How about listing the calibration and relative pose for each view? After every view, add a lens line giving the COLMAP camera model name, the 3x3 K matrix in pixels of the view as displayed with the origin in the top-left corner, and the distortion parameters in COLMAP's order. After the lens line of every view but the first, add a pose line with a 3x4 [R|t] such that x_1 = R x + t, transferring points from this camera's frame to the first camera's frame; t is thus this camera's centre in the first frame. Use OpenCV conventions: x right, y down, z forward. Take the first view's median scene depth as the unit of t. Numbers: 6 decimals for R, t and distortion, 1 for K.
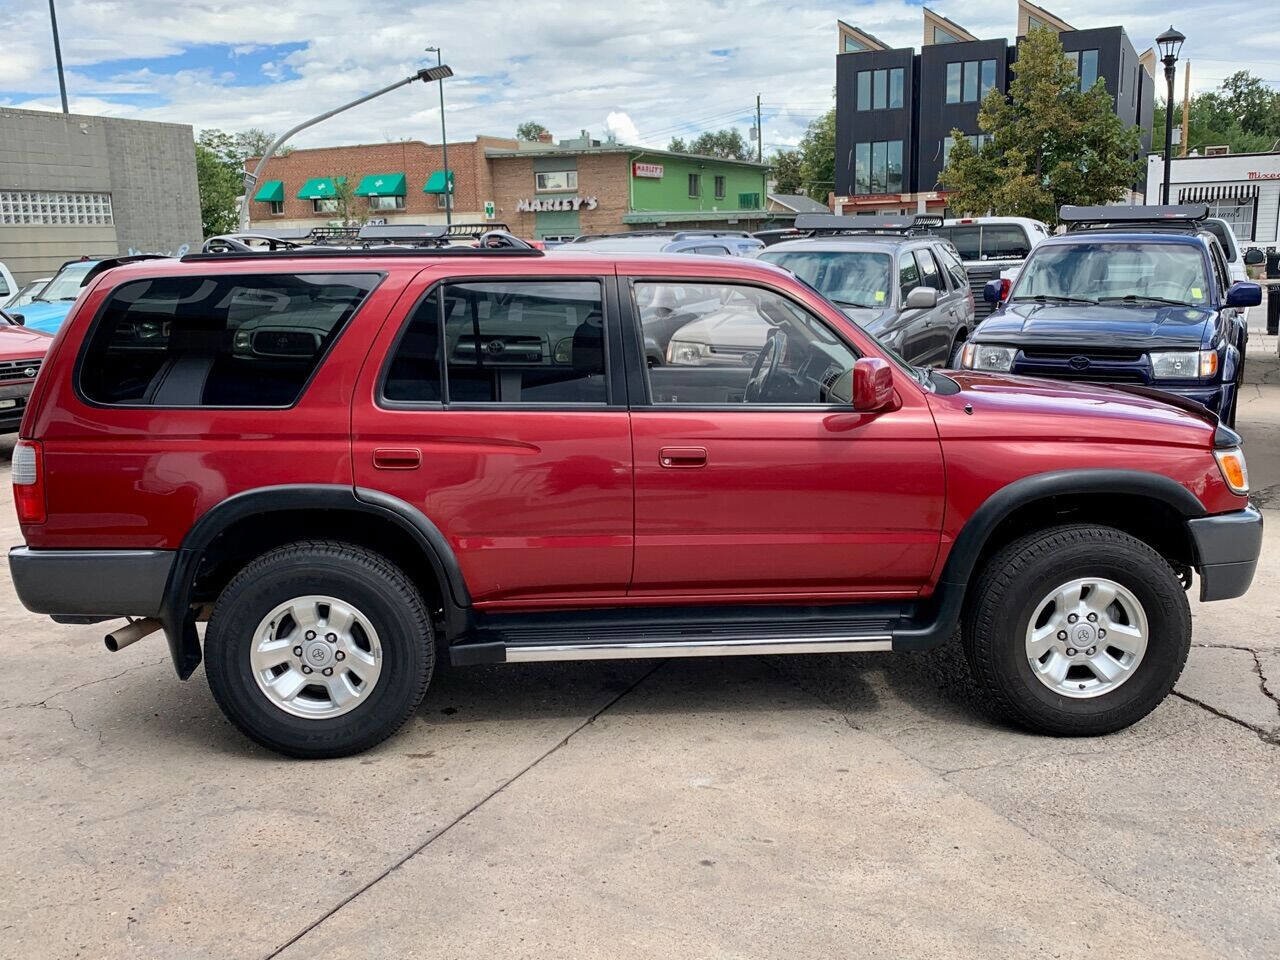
lens RADIAL K [[1159.4, 0, 640.0], [0, 1159.4, 480.0], [0, 0, 1]] dist [-0.011507, -0.004981]
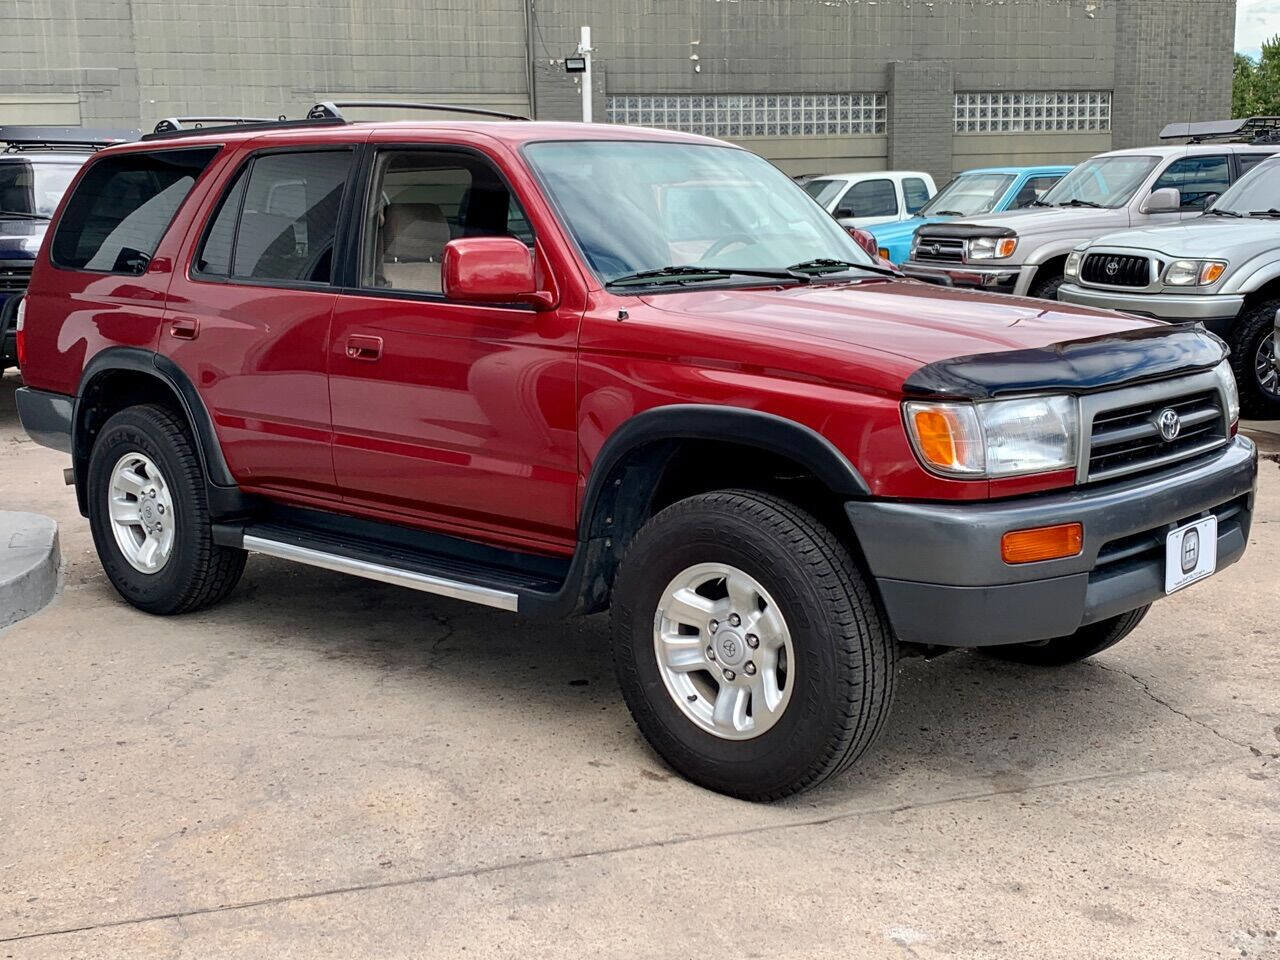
lens RADIAL K [[1485.8, 0, 635.3], [0, 1485.8, 460.0], [0, 0, 1]] dist [0.176026, -0.523962]
pose [[0.705127, 0.130409, -0.696985, 0.070565], [-0.136560, 0.989517, 0.046987, -0.000718], [0.695806, 0.062048, 0.715544, 0.047264]]
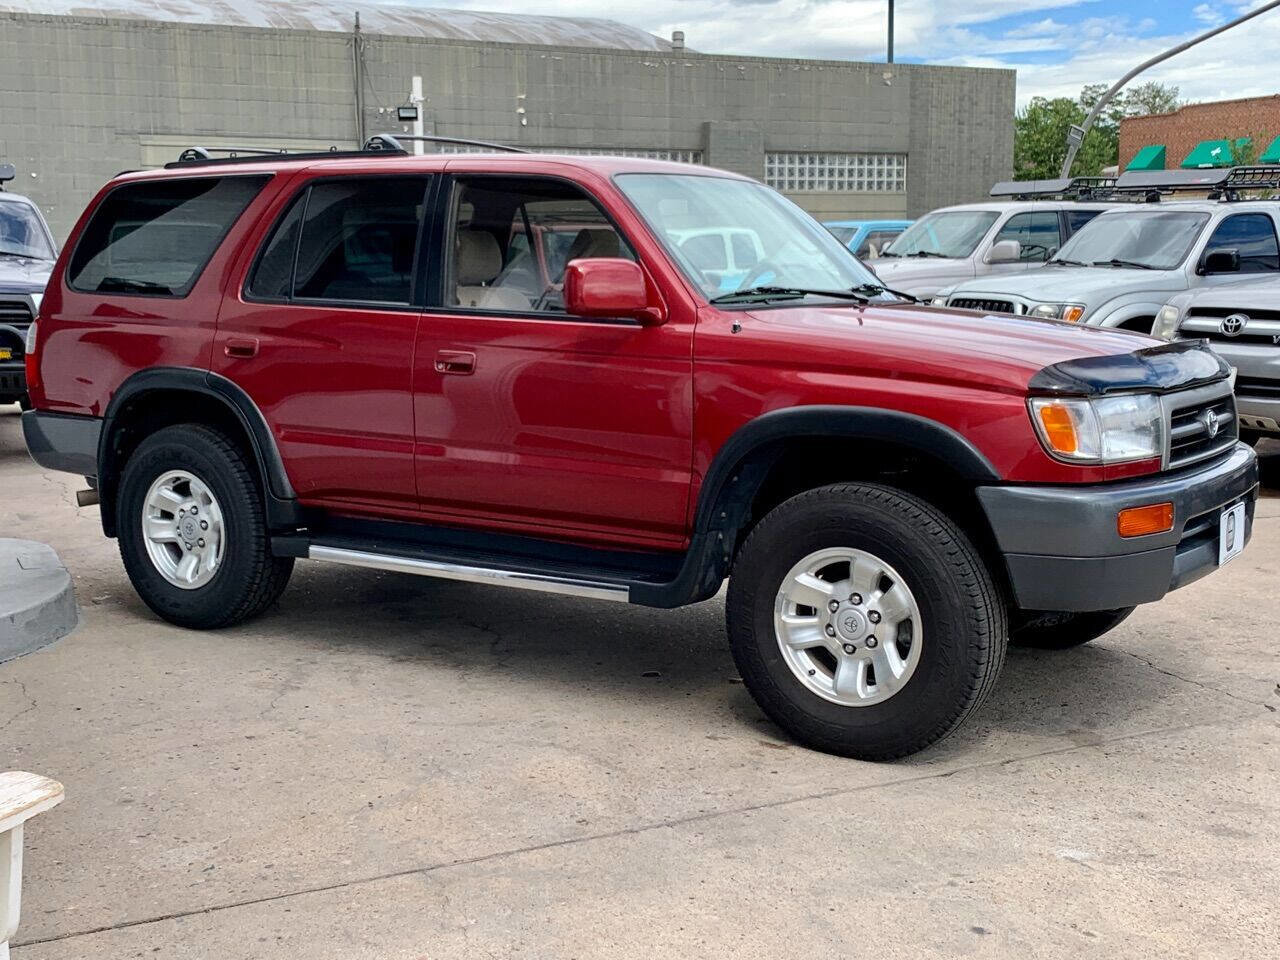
lens RADIAL K [[1485.8, 0, 635.3], [0, 1485.8, 460.0], [0, 0, 1]] dist [0.176026, -0.523962]
pose [[0.803625, 0.100323, -0.586620, 0.052553], [-0.129888, 0.991493, -0.008373, 0.009779], [0.580789, 0.082923, 0.809819, 0.012098]]
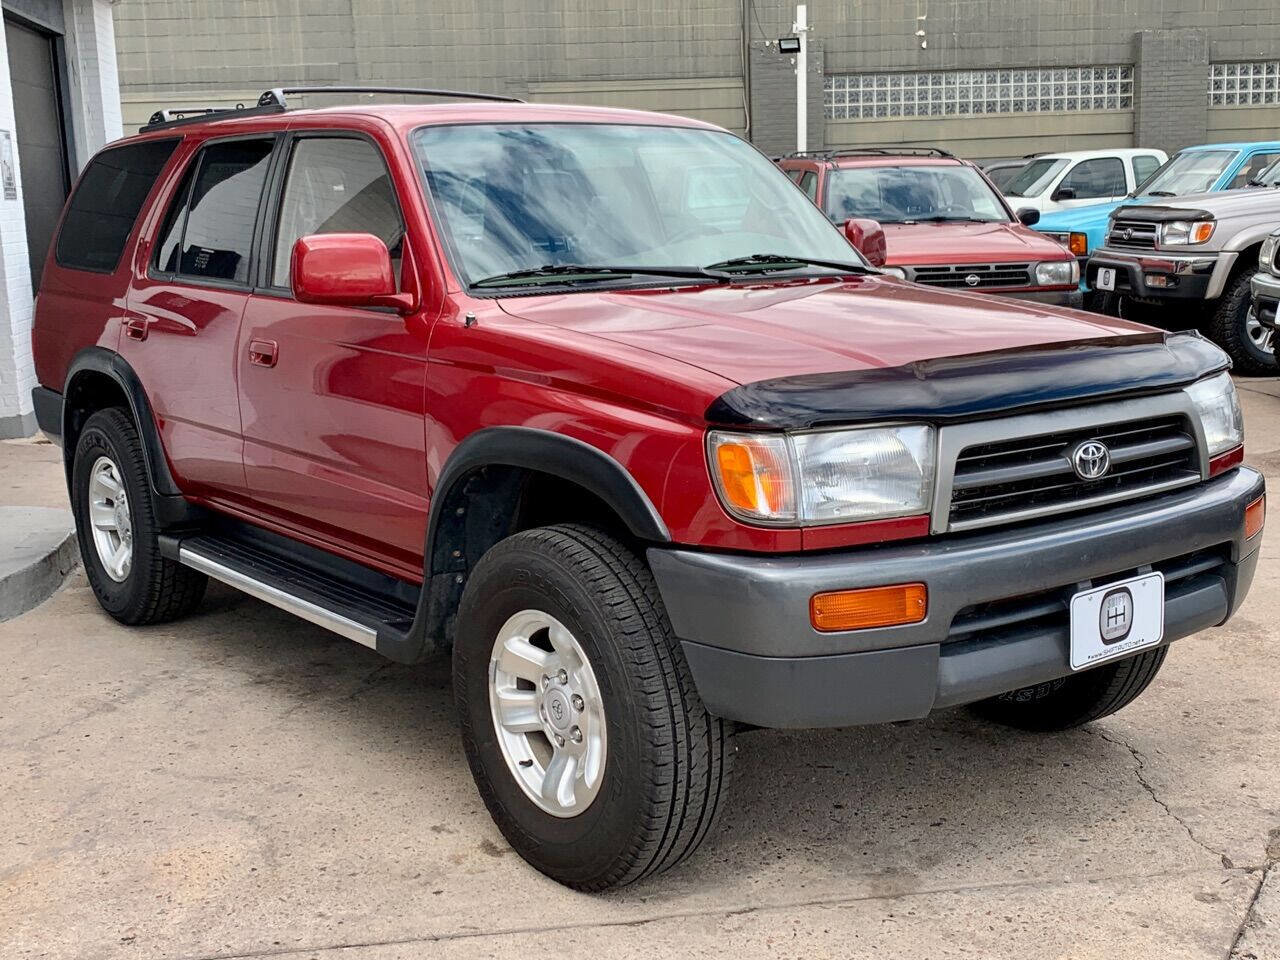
lens RADIAL K [[1495.6, 0, 639.3], [0, 1495.6, 448.6], [0, 0, 1]] dist [0.154833, -0.428975]
pose [[0.567732, 0.142922, -0.810712, 0.081378], [-0.143713, 0.986898, 0.073341, -0.008927], [0.810572, 0.074872, 0.580834, 0.089626]]
